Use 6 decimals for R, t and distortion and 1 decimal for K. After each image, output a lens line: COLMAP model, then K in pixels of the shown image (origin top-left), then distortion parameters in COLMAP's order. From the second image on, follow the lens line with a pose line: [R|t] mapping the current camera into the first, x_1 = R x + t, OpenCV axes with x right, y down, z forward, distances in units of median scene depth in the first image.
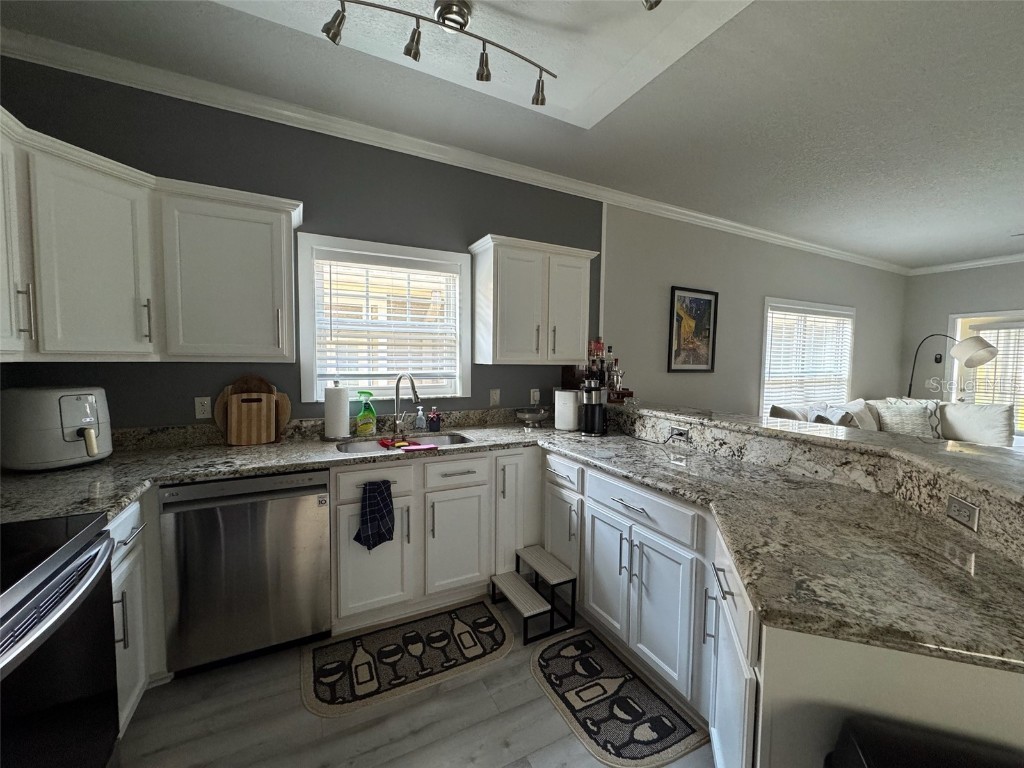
lens RADIAL K [[407.5, 0, 514.4], [0, 407.5, 382.5], [0, 0, 1]] dist [-0.002277, 0.000388]
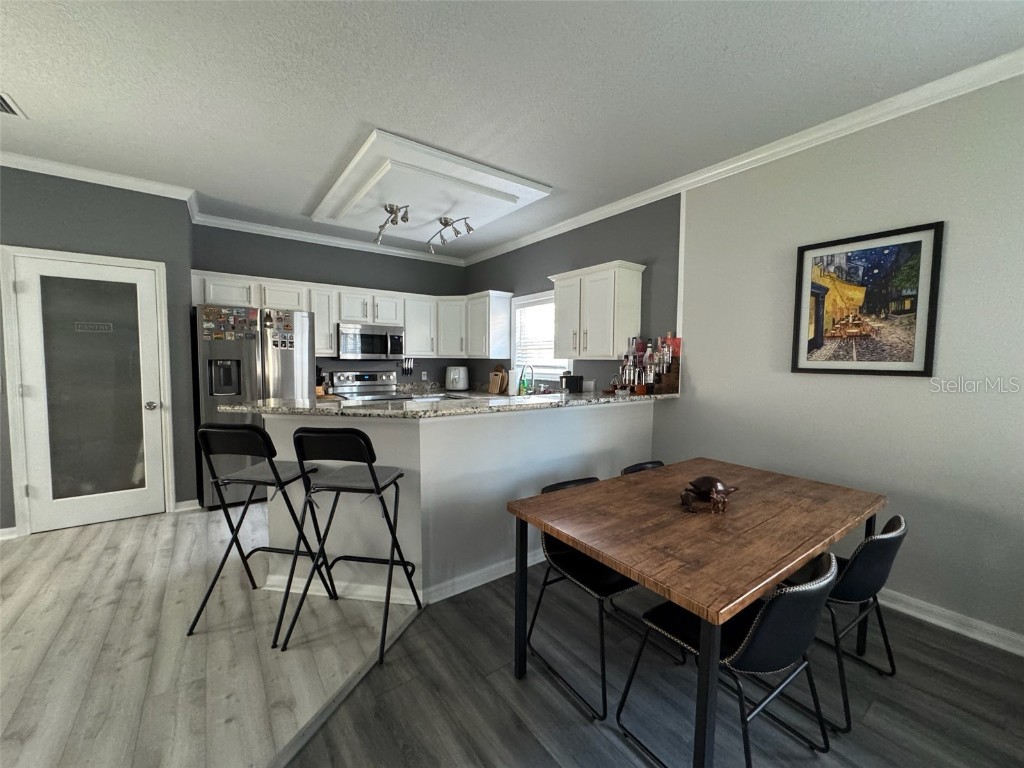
lens RADIAL K [[407.5, 0, 510.6], [0, 407.5, 381.5], [0, 0, 1]] dist [-0.002277, 0.000388]
pose [[0.152306, 0.042747, -0.987408, 1.599418], [-0.065266, 0.997318, 0.033109, -0.001498], [0.986176, 0.059401, 0.154688, 0.677062]]
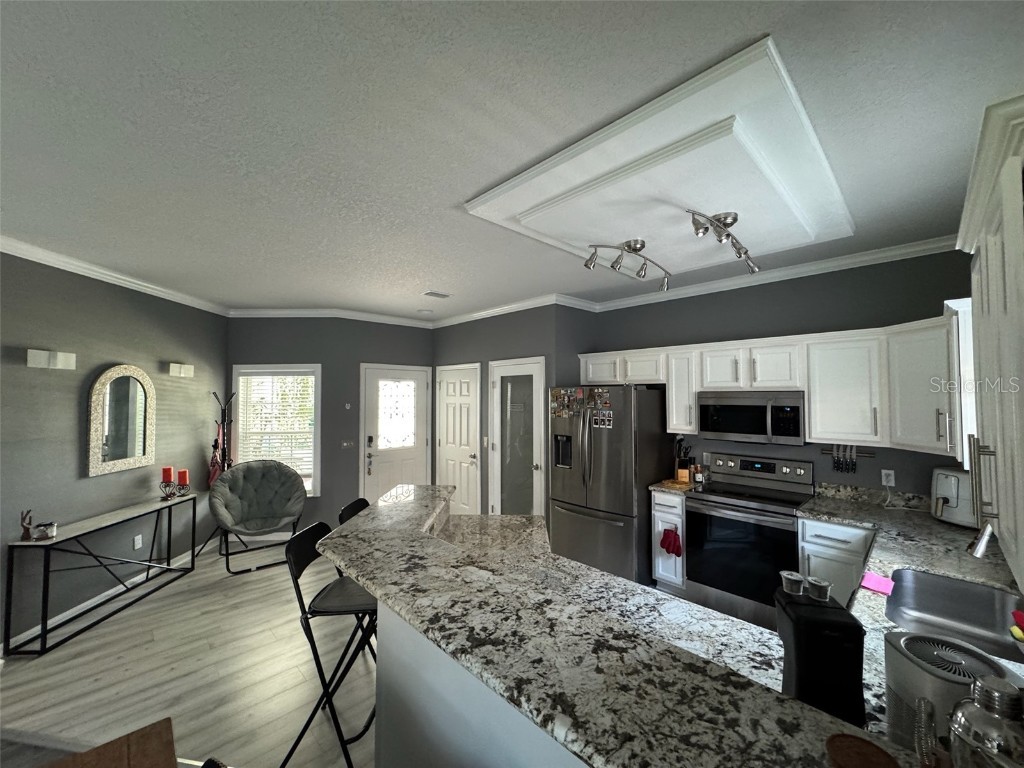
lens RADIAL K [[407.5, 0, 515.4], [0, 407.5, 381.4], [0, 0, 1]] dist [-0.002277, 0.000388]
pose [[-0.956361, -0.022598, -0.291313, 0.625483], [-0.029301, 0.999396, 0.018667, -0.209747], [0.290715, 0.026388, -0.956446, 1.404153]]
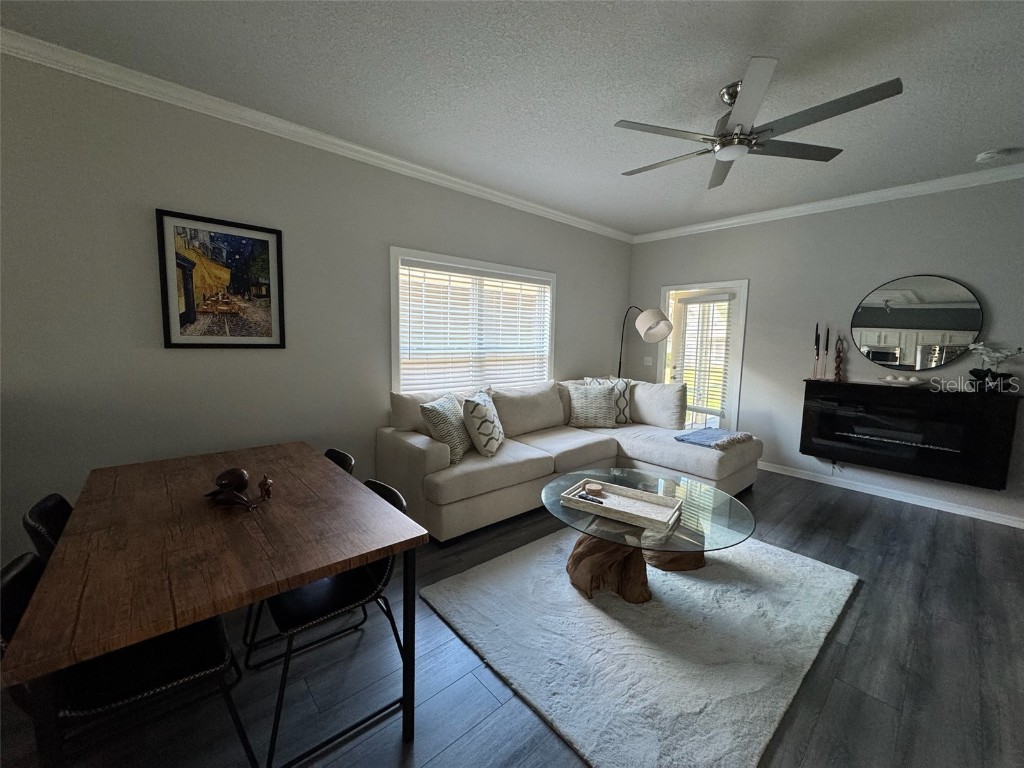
lens RADIAL K [[407.5, 0, 513.2], [0, 407.5, 383.4], [0, 0, 1]] dist [-0.002277, 0.000388]
pose [[0.969166, -0.021656, 0.245456, 1.207125], [0.007978, 0.998366, 0.056584, -0.002288], [-0.246280, -0.052881, 0.967755, 0.399708]]
